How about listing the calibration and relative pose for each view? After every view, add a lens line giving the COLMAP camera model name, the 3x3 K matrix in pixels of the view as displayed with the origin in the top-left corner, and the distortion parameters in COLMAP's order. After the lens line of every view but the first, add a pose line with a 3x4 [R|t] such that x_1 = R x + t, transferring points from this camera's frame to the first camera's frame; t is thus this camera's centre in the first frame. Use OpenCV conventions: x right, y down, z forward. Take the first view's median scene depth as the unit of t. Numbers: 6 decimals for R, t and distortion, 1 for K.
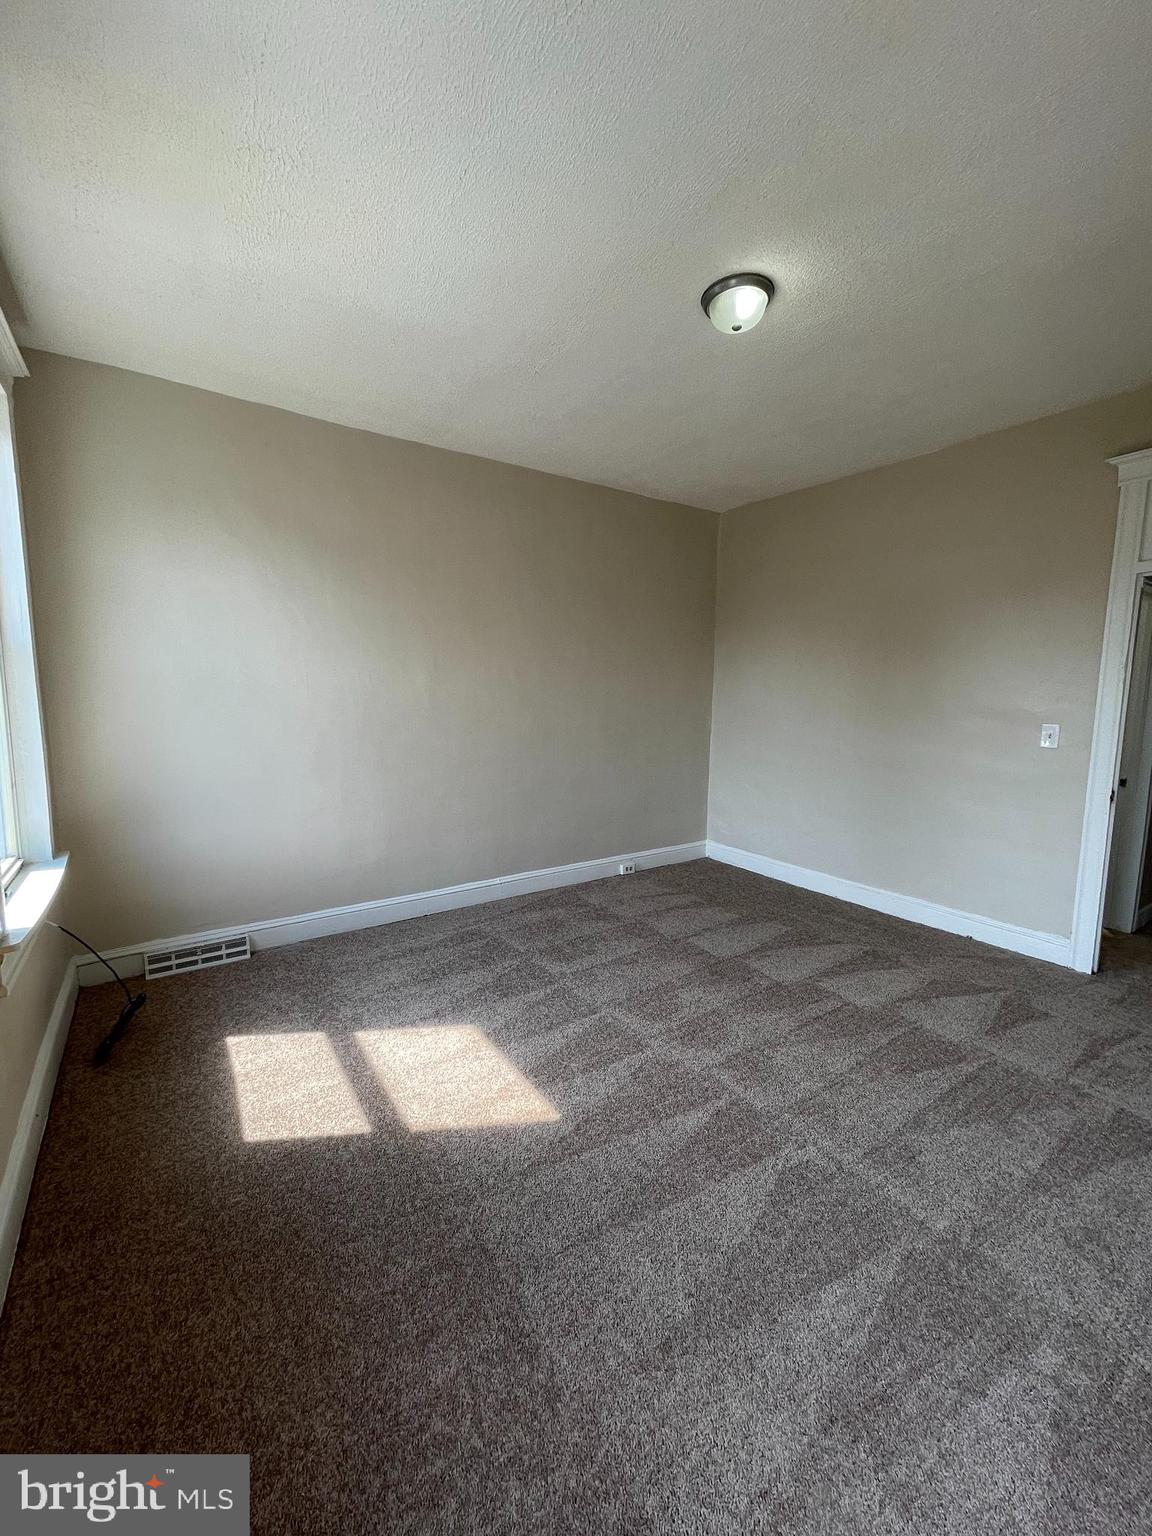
lens RADIAL K [[618.3, 0, 569.3], [0, 618.3, 769.3], [0, 0, 1]] dist [-0.003883, -0.000428]
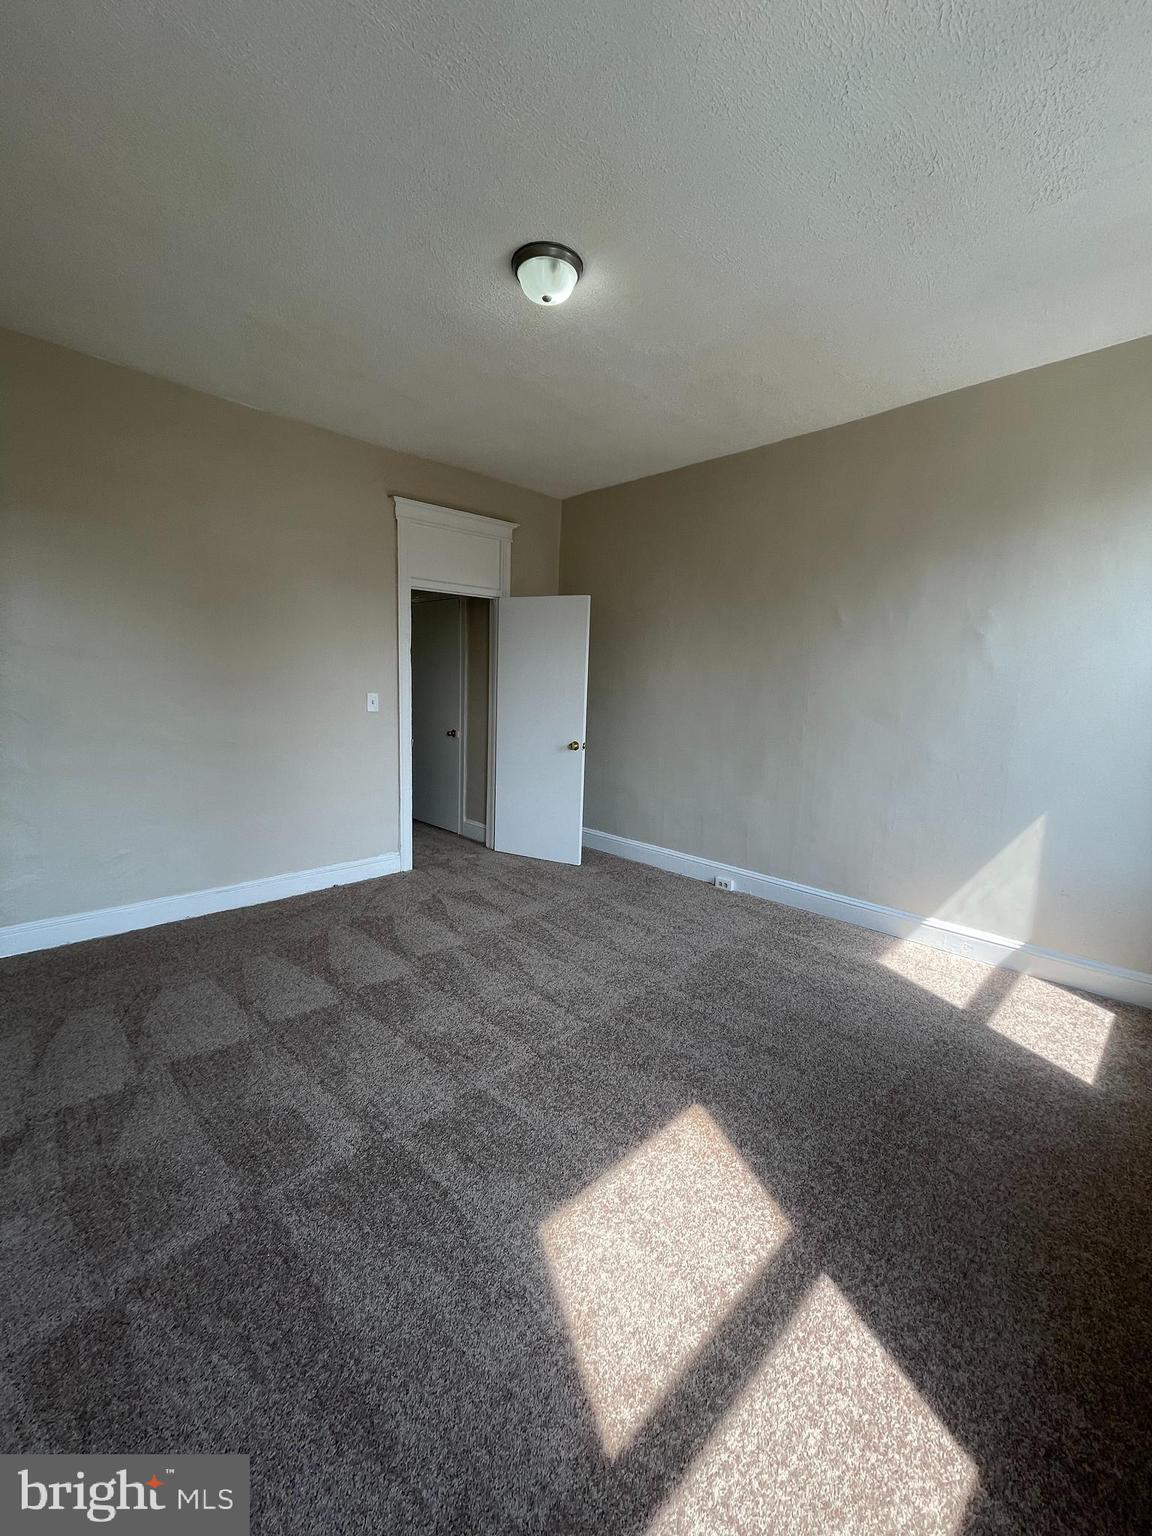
lens RADIAL K [[618.3, 0, 574.0], [0, 618.3, 757.1], [0, 0, 1]] dist [-0.003883, -0.000428]
pose [[-0.182792, -0.132688, 0.974157, -0.534661], [0.093459, 0.984019, 0.151568, -0.094559], [-0.978699, 0.118749, -0.167469, 0.801139]]
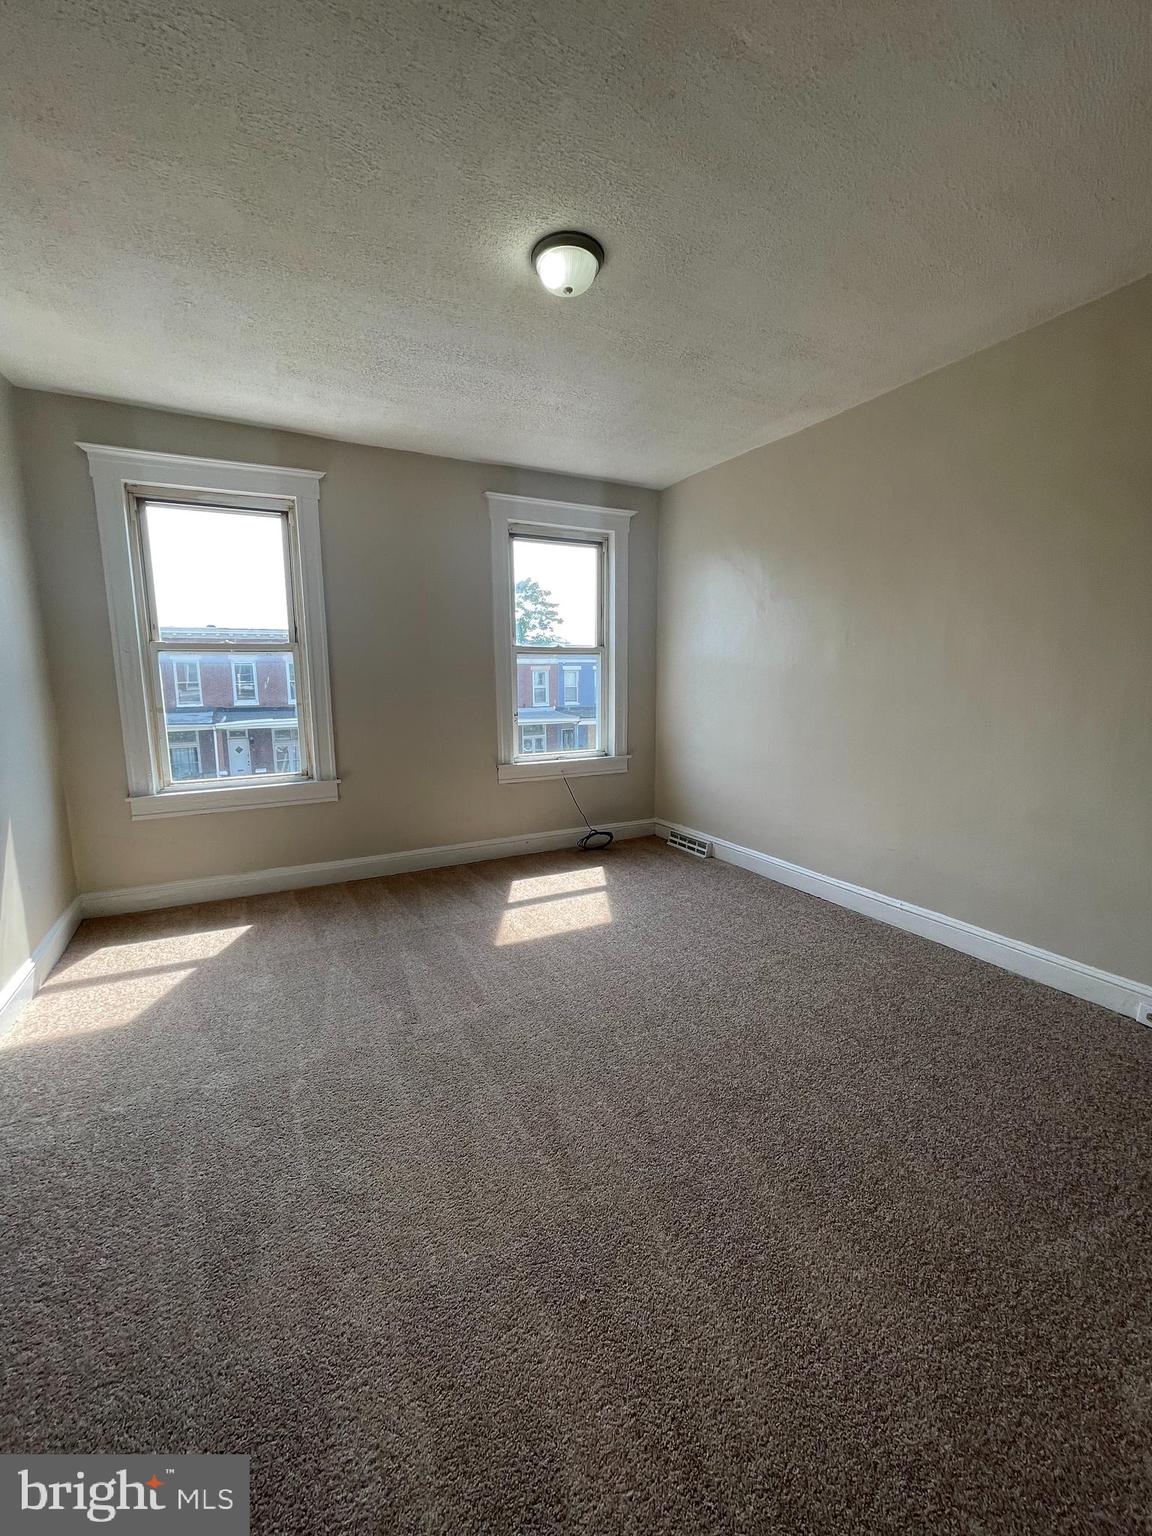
lens RADIAL K [[618.3, 0, 565.0], [0, 618.3, 768.5], [0, 0, 1]] dist [-0.003883, -0.000428]
pose [[-0.125976, 0.151321, -0.980424, 0.840557], [-0.110926, 0.979951, 0.165501, -0.088188], [0.985812, 0.129604, -0.106665, 0.788324]]
